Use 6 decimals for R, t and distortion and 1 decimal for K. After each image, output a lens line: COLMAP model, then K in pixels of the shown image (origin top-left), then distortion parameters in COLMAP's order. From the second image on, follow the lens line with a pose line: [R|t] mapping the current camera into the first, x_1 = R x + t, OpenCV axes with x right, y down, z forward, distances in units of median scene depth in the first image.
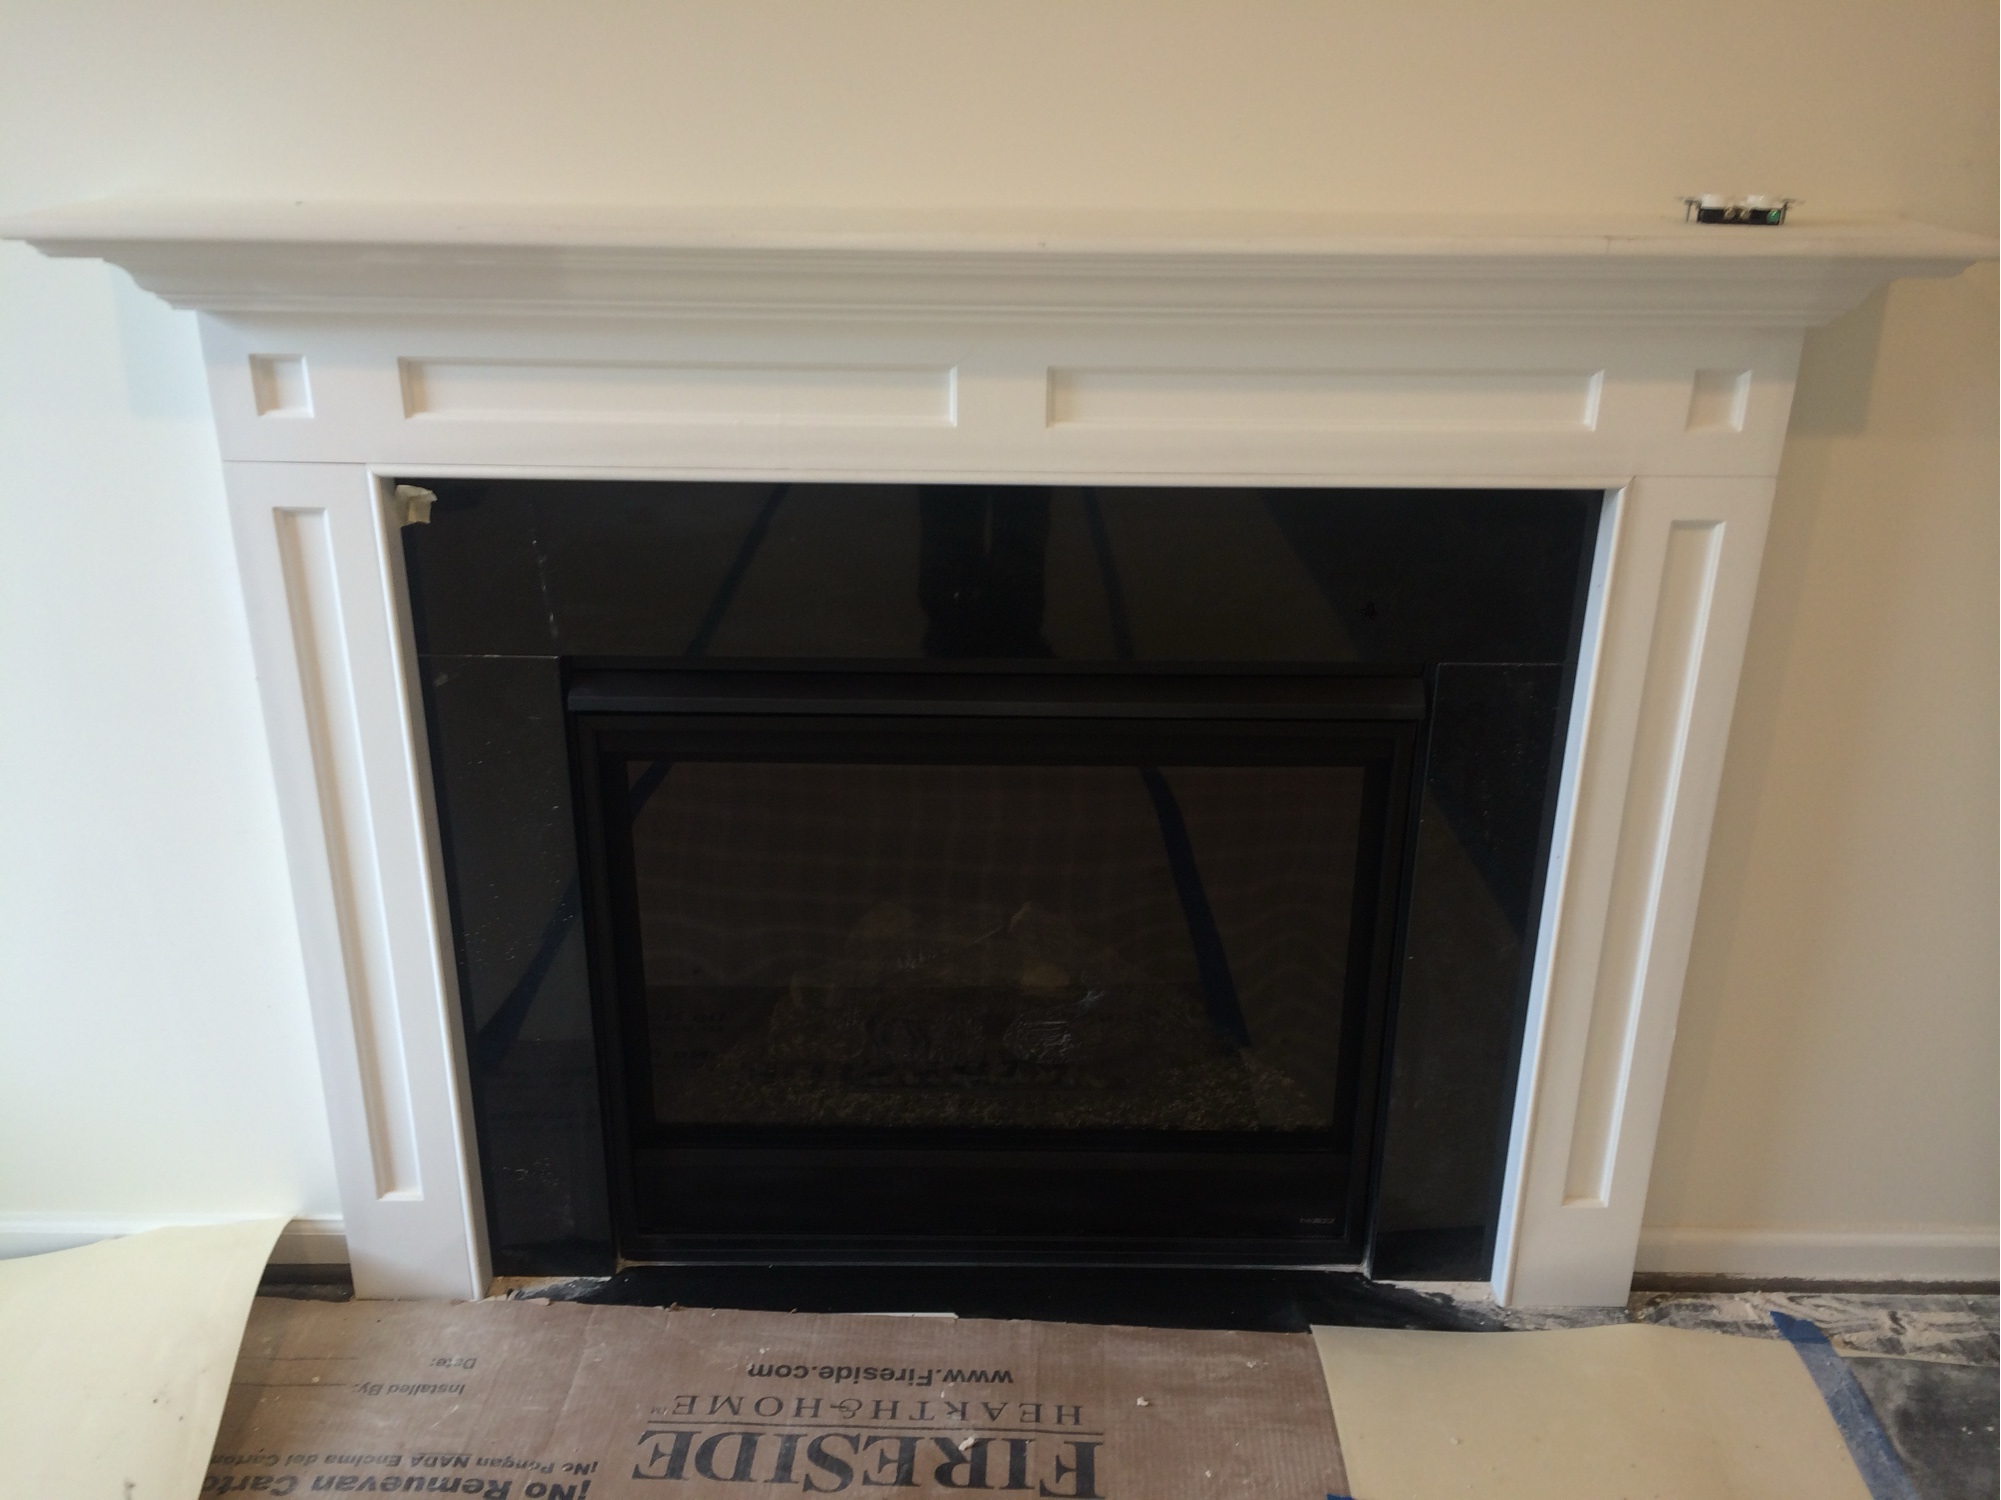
lens RADIAL K [[1565.9, 0, 1000.5], [0, 1565.9, 750.0], [0, 0, 1]] dist [0.054622, -0.073775]
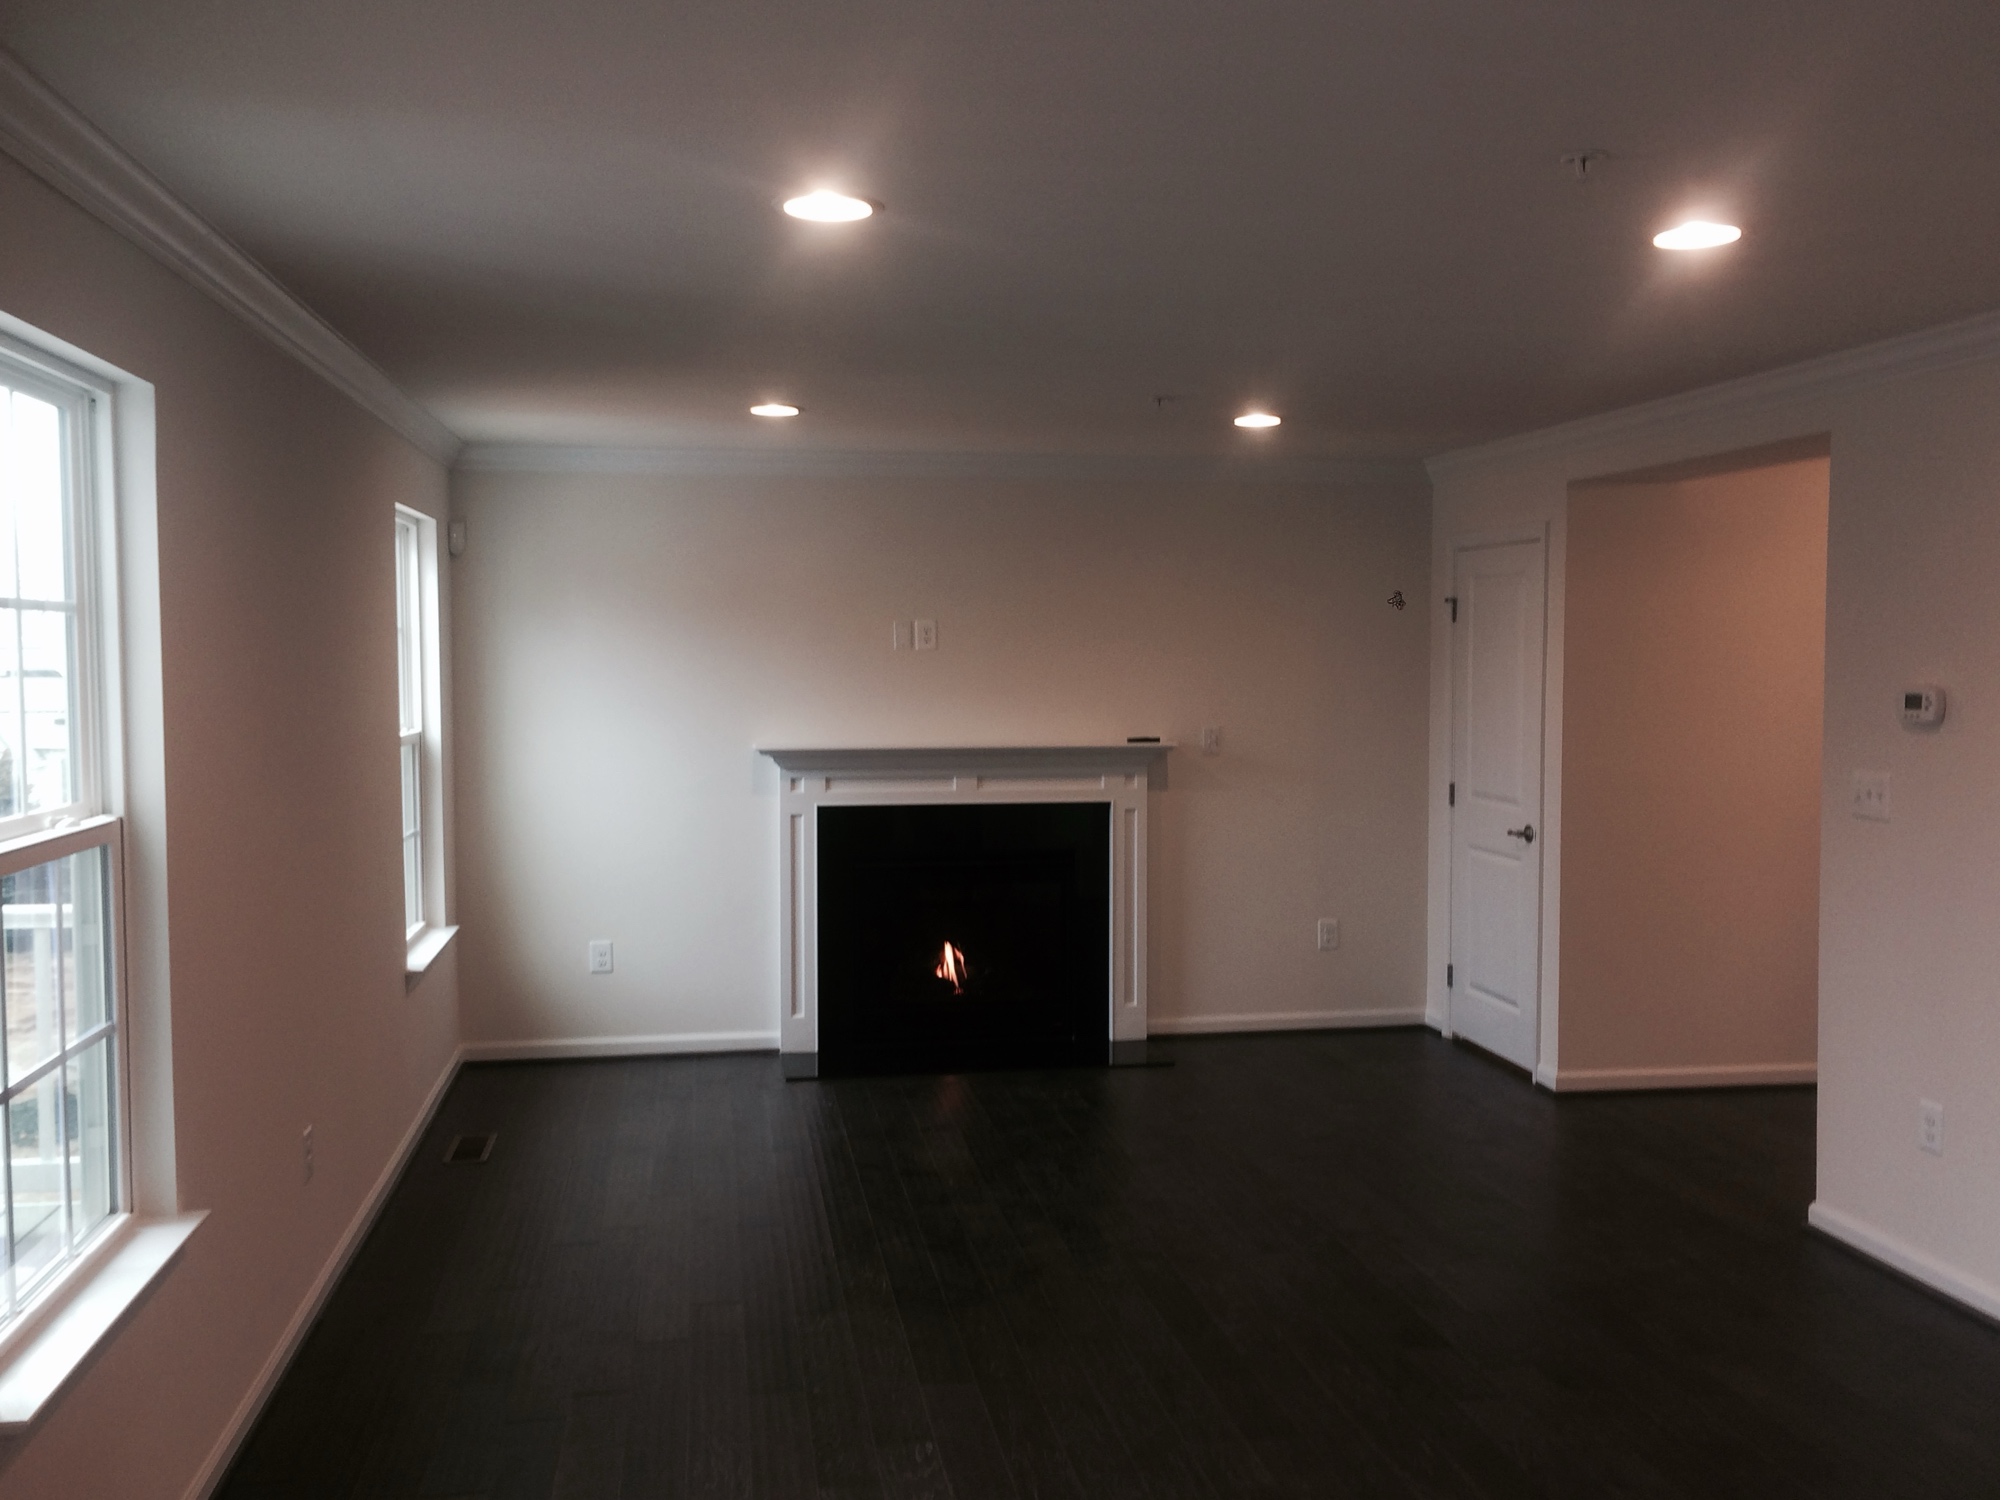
lens RADIAL K [[1565.9, 0, 1000.5], [0, 1565.9, 750.0], [0, 0, 1]] dist [0.054622, -0.073775]
pose [[0.977050, -0.016926, 0.212335, -0.788663], [0.082042, 0.949835, -0.301798, 0.948462], [-0.196575, 0.312292, 0.929426, -2.894714]]
